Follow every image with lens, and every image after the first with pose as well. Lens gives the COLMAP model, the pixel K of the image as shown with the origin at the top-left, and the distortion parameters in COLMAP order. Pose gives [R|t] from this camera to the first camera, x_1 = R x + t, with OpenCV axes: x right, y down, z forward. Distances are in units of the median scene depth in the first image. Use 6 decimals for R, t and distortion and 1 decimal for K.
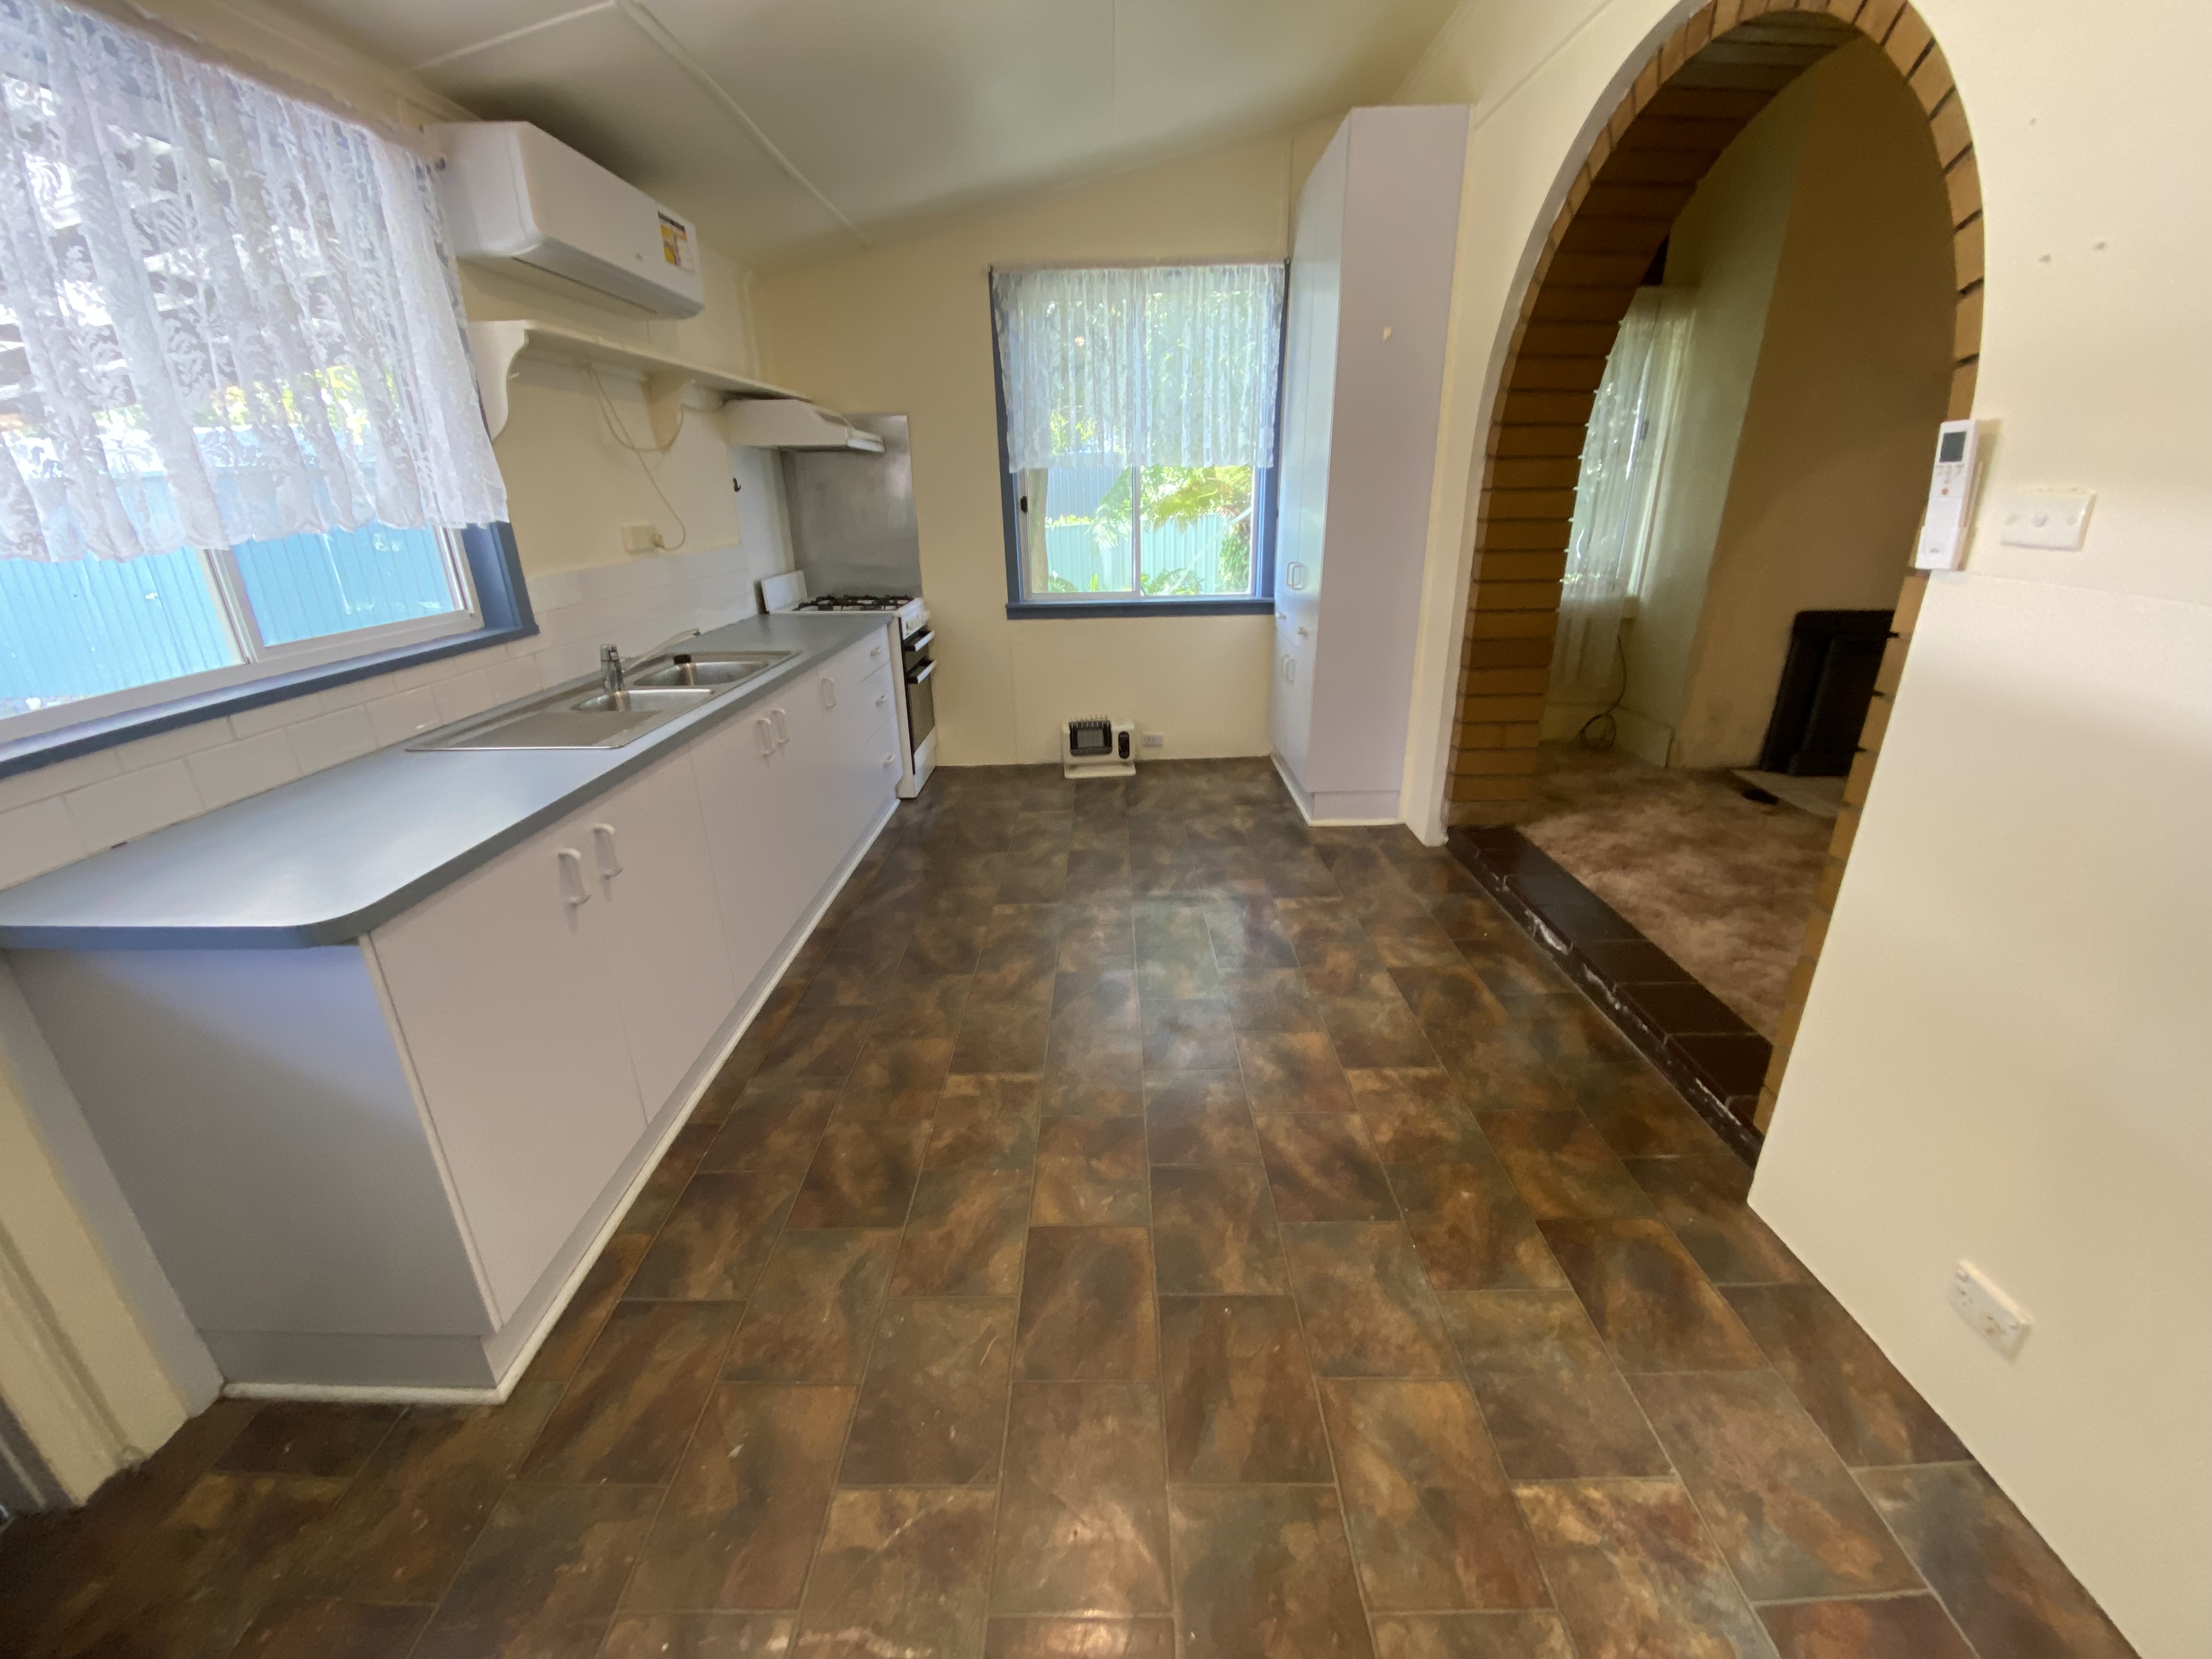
lens RADIAL K [[894.4, 0, 1092.1], [0, 894.4, 832.8], [0, 0, 1]] dist [0.039178, -0.034174]
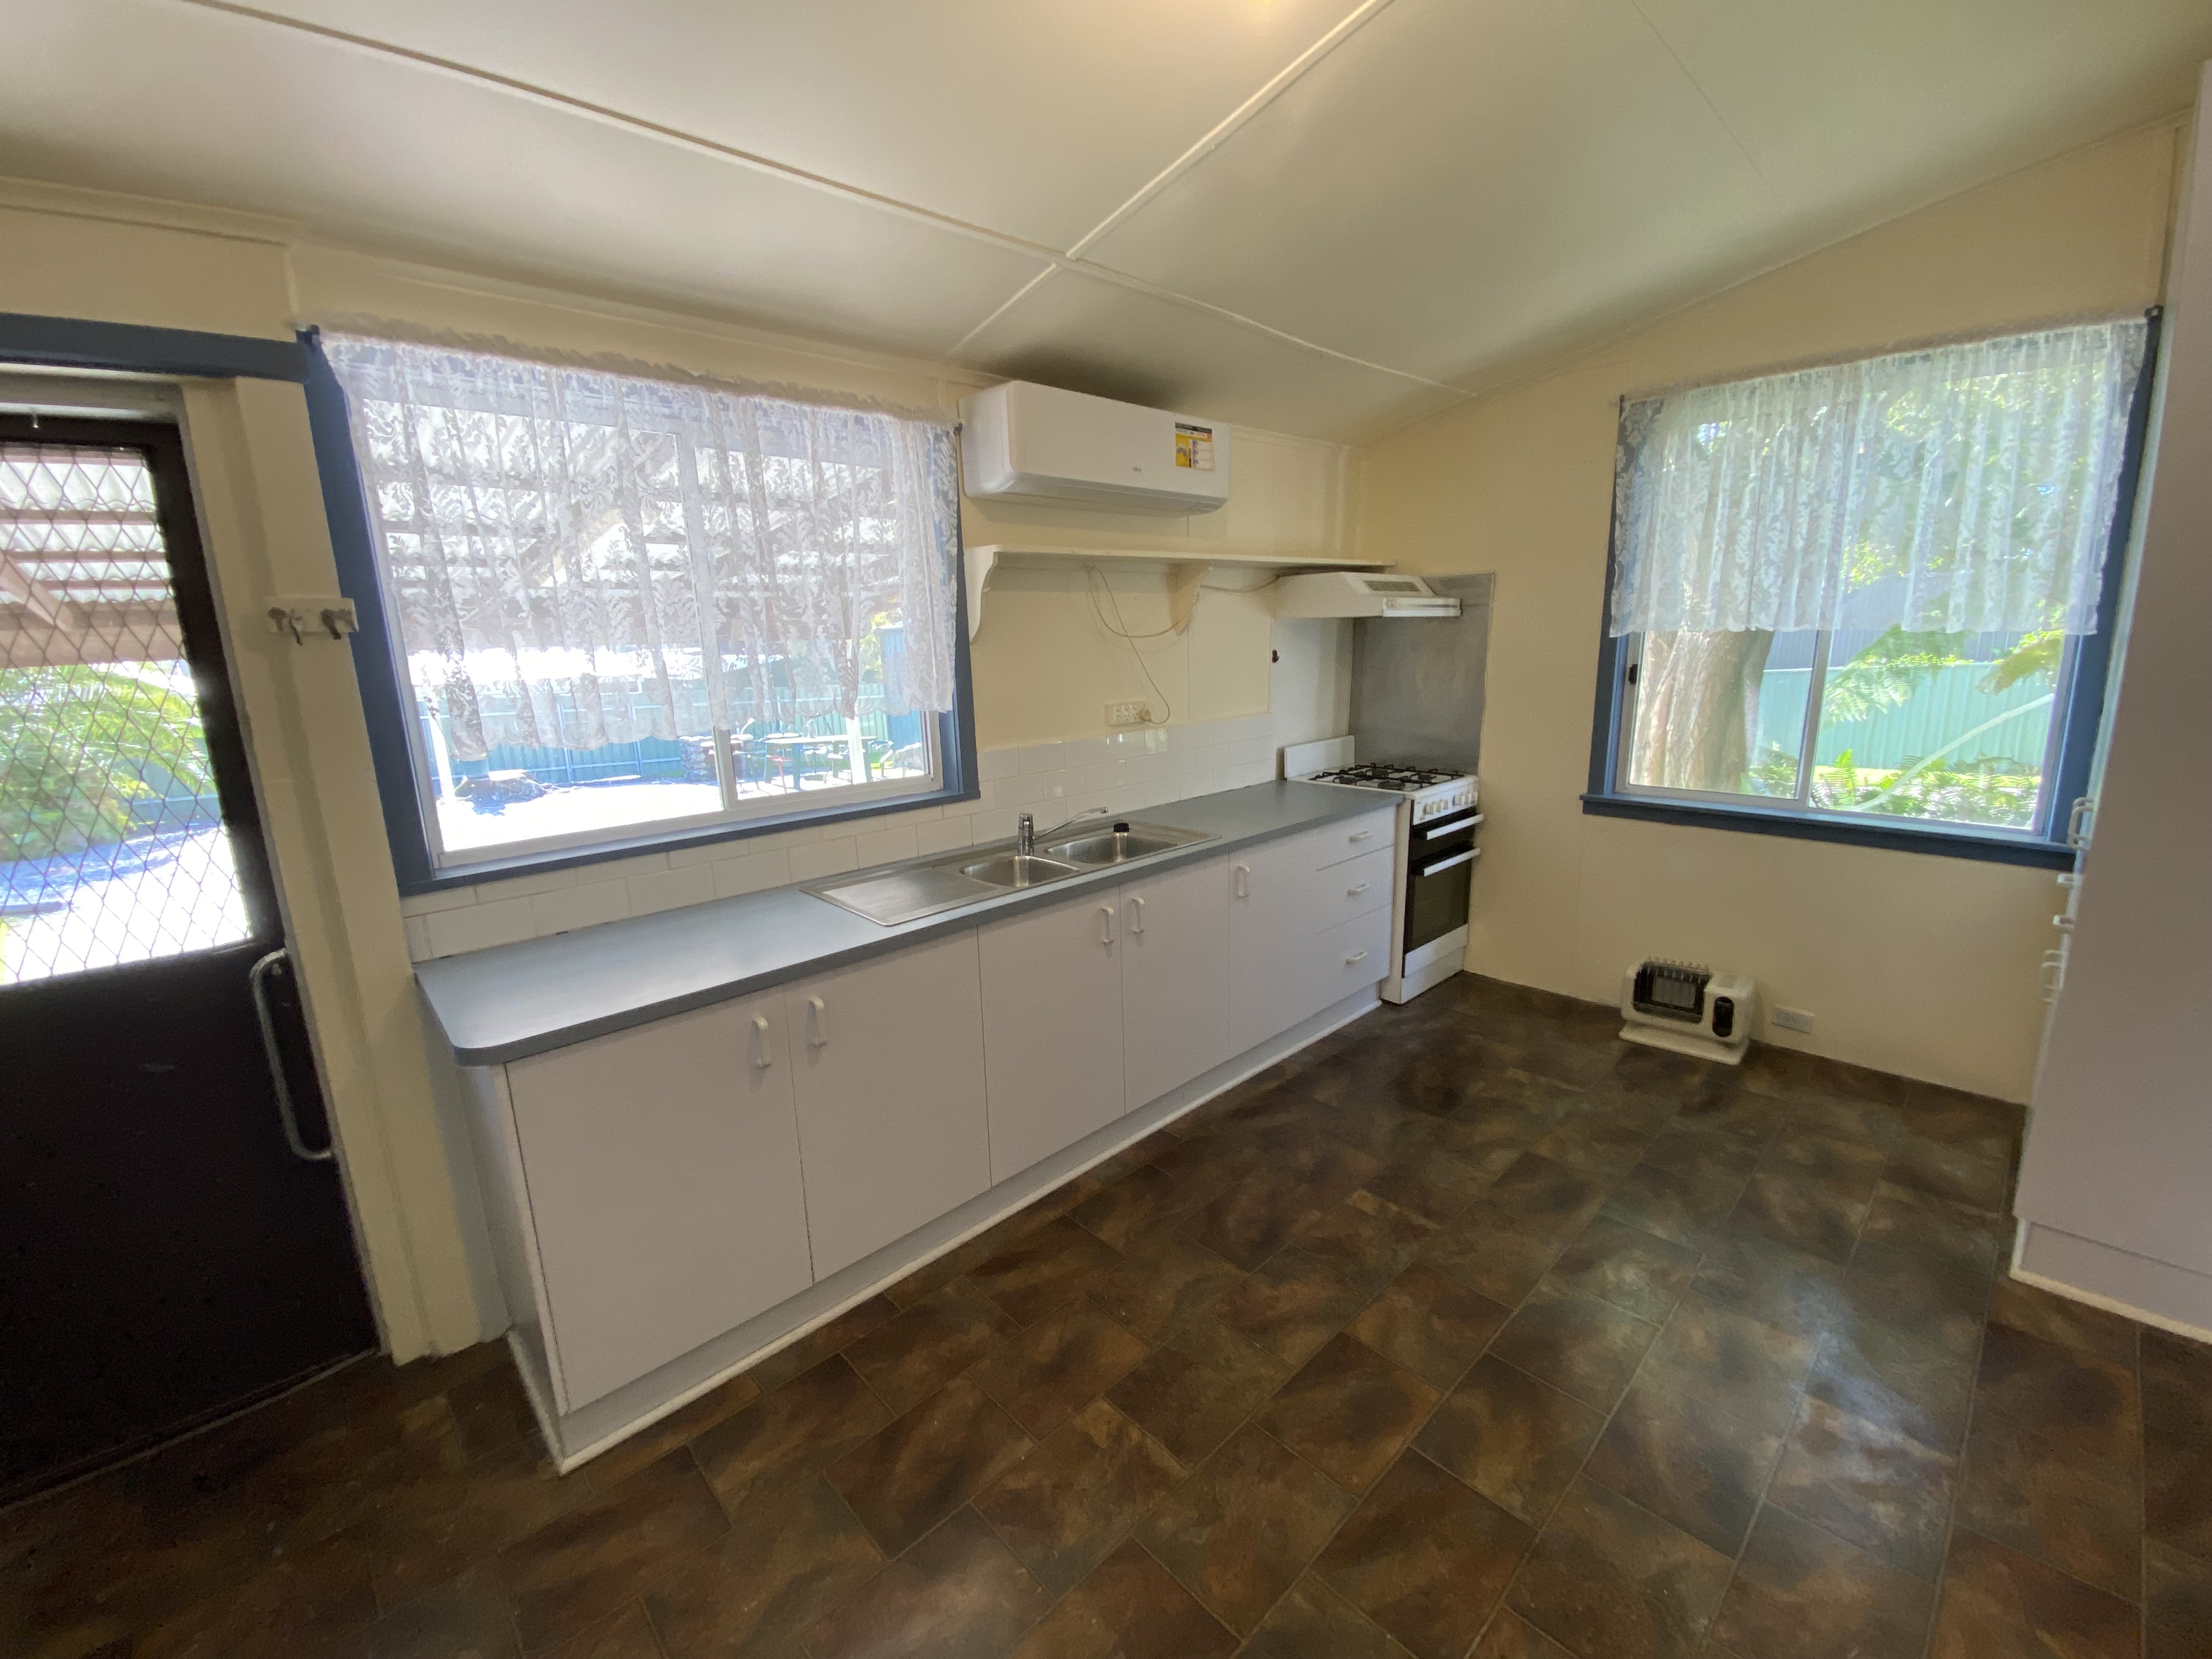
lens RADIAL K [[890.0, 0, 1077.6], [0, 890.0, 834.9], [0, 0, 1]] dist [0.002925, -0.011910]
pose [[0.686111, 0.160046, -0.709674, 0.178588], [-0.243809, 0.969674, -0.017032, -0.115950], [0.685426, 0.184711, 0.704324, 0.184372]]
